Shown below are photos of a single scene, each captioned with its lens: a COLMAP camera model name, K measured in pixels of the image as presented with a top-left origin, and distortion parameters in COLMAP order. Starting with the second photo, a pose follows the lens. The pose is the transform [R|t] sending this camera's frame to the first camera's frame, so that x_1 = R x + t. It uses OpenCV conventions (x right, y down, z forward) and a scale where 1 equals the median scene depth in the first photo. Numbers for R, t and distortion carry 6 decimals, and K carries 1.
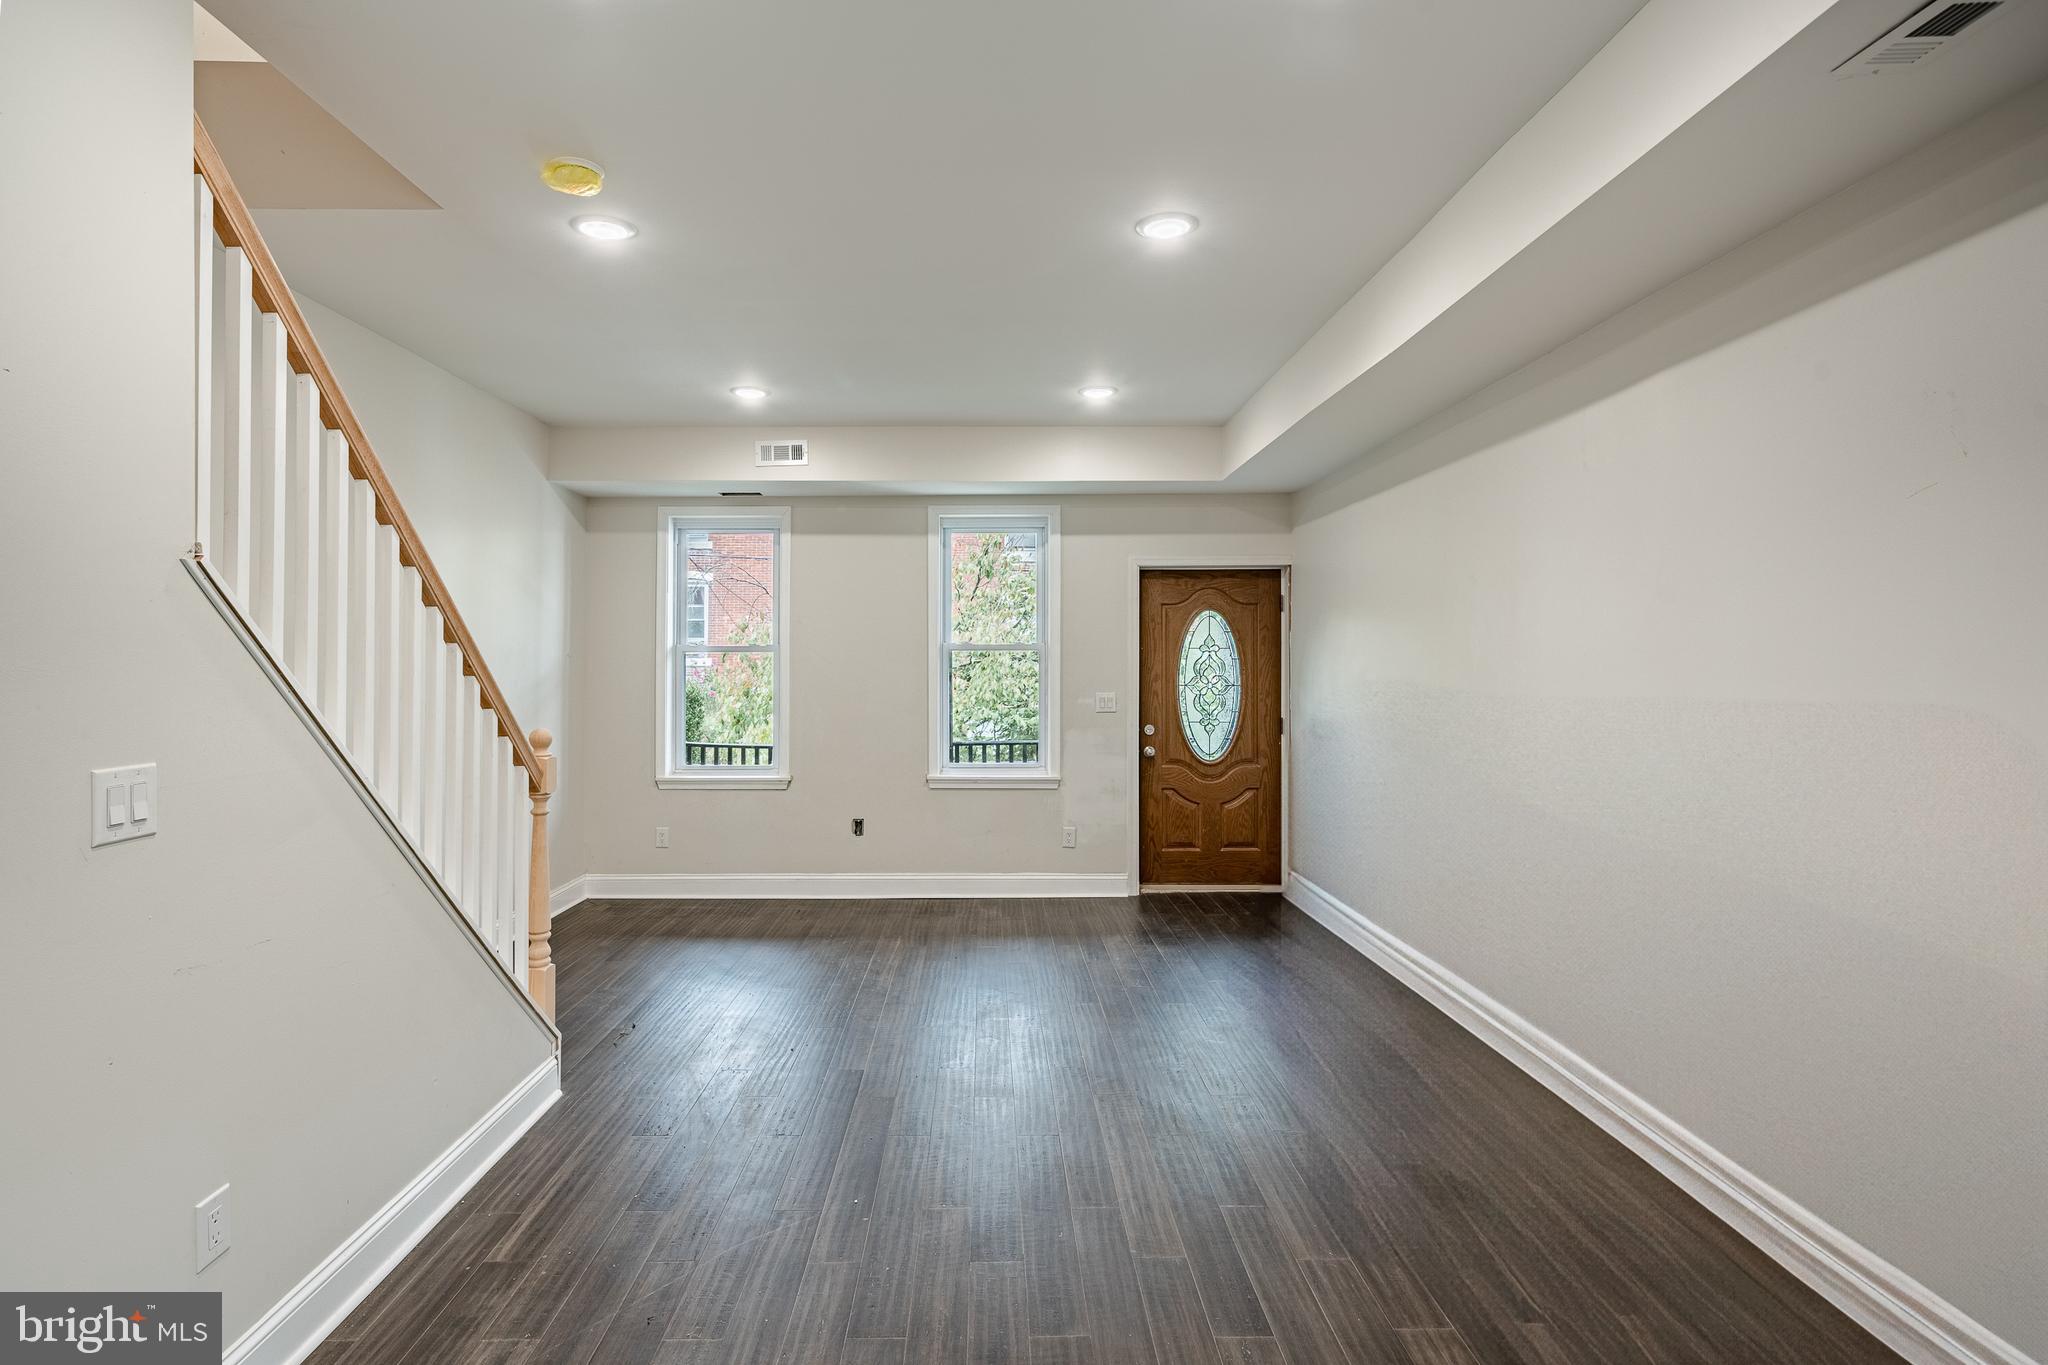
lens RADIAL K [[1032.9, 0, 1089.5], [0, 1032.9, 643.0], [0, 0, 1]] dist [-0.010064, 0.001147]
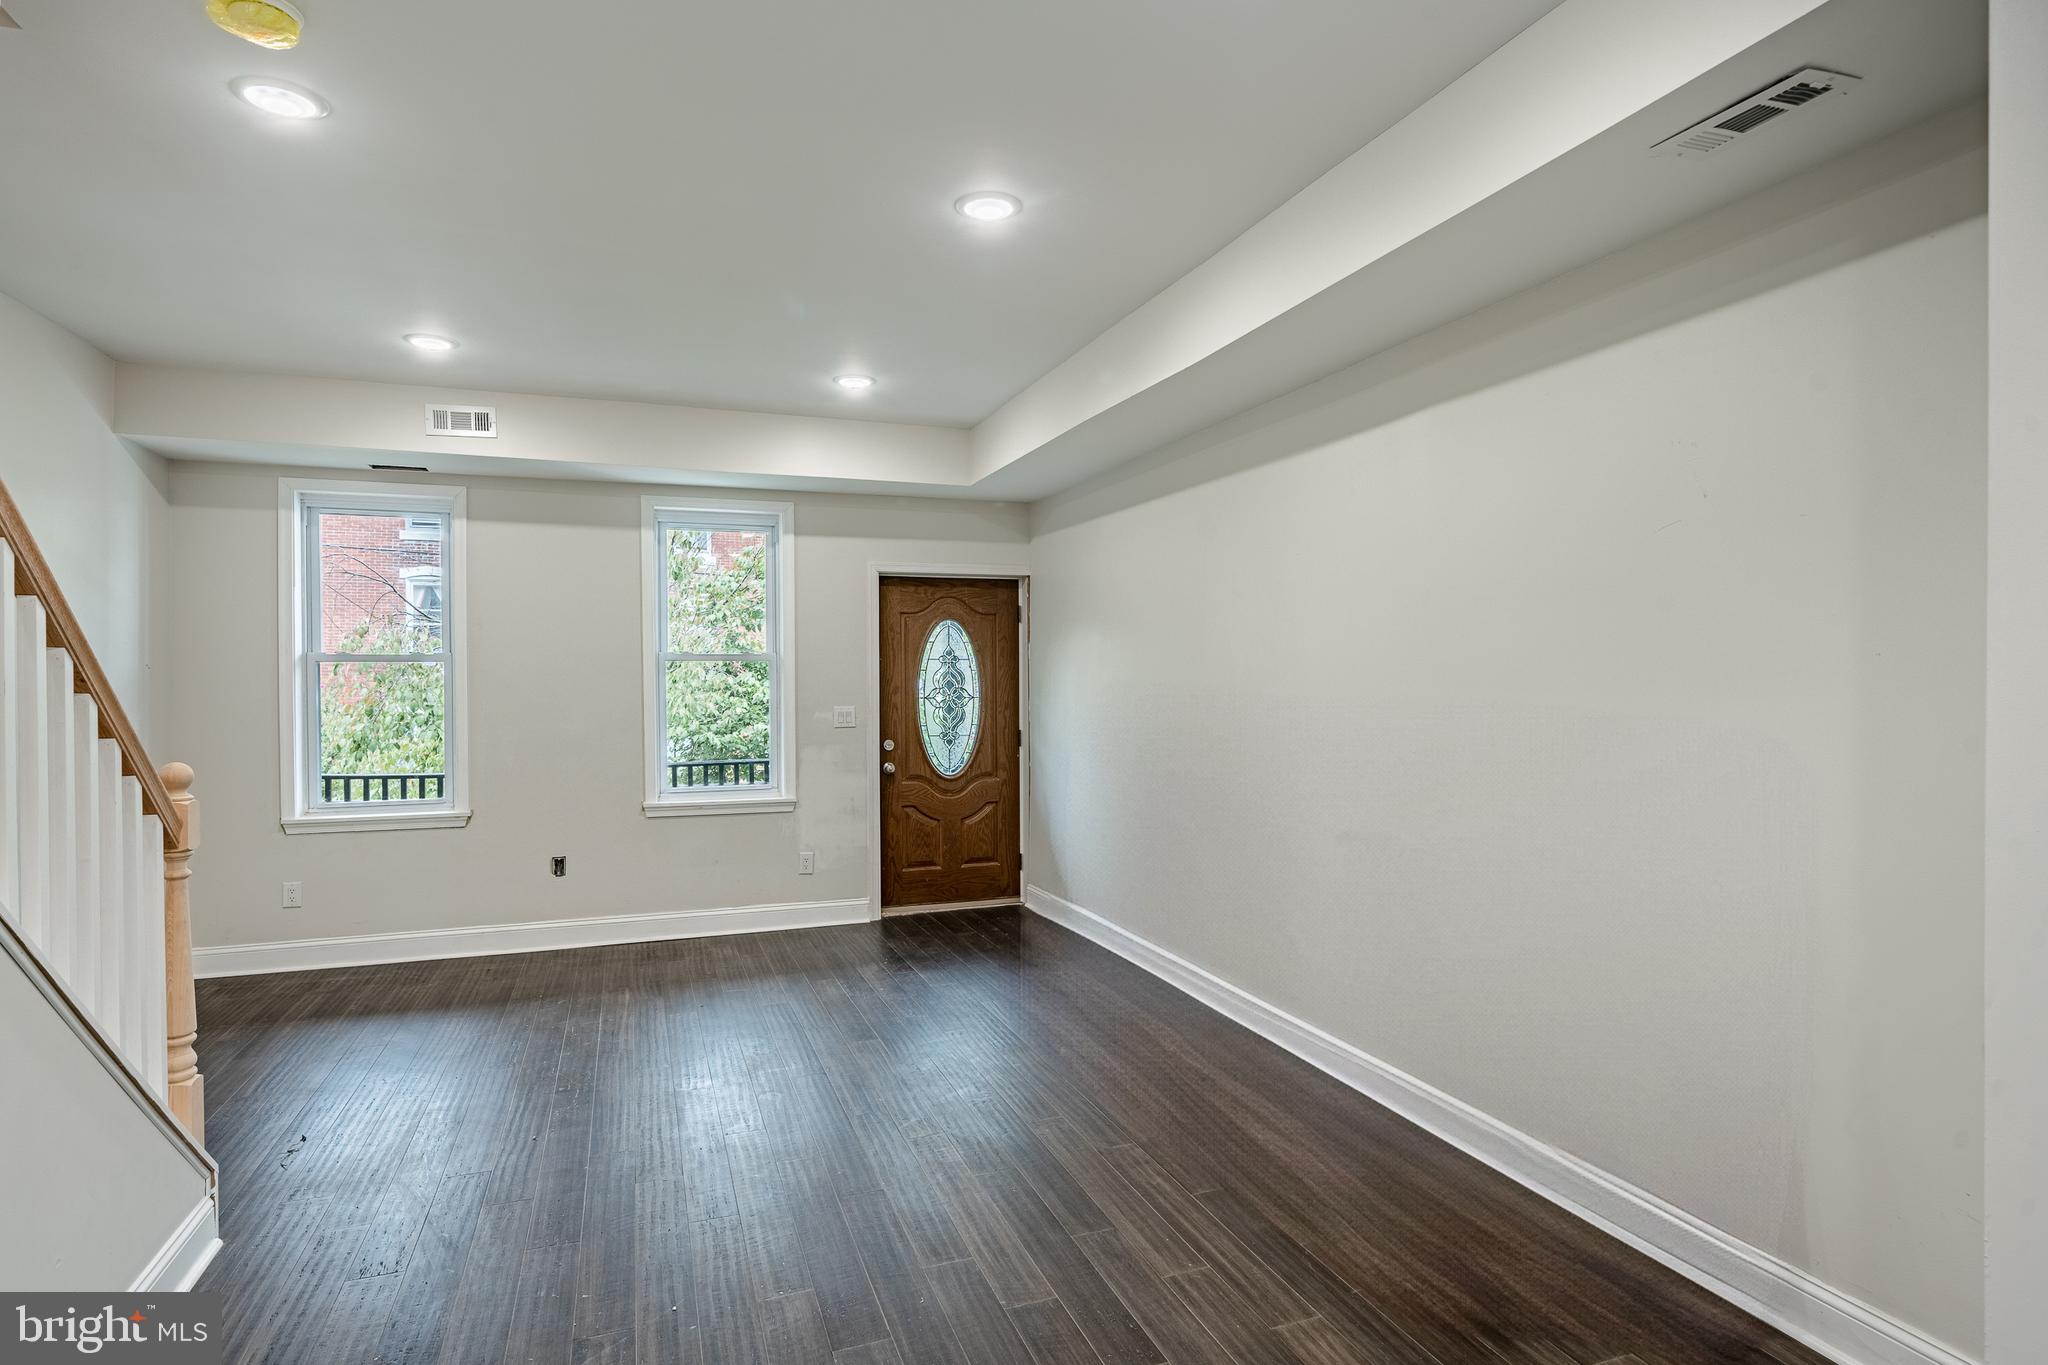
lens RADIAL K [[1032.9, 0, 1094.6], [0, 1032.9, 677.0], [0, 0, 1]] dist [-0.010064, 0.001147]
pose [[0.943942, -0.002189, 0.330105, -0.097958], [-0.004742, 0.999785, 0.020191, 0.001777], [-0.330078, -0.020624, 0.943728, 0.053544]]
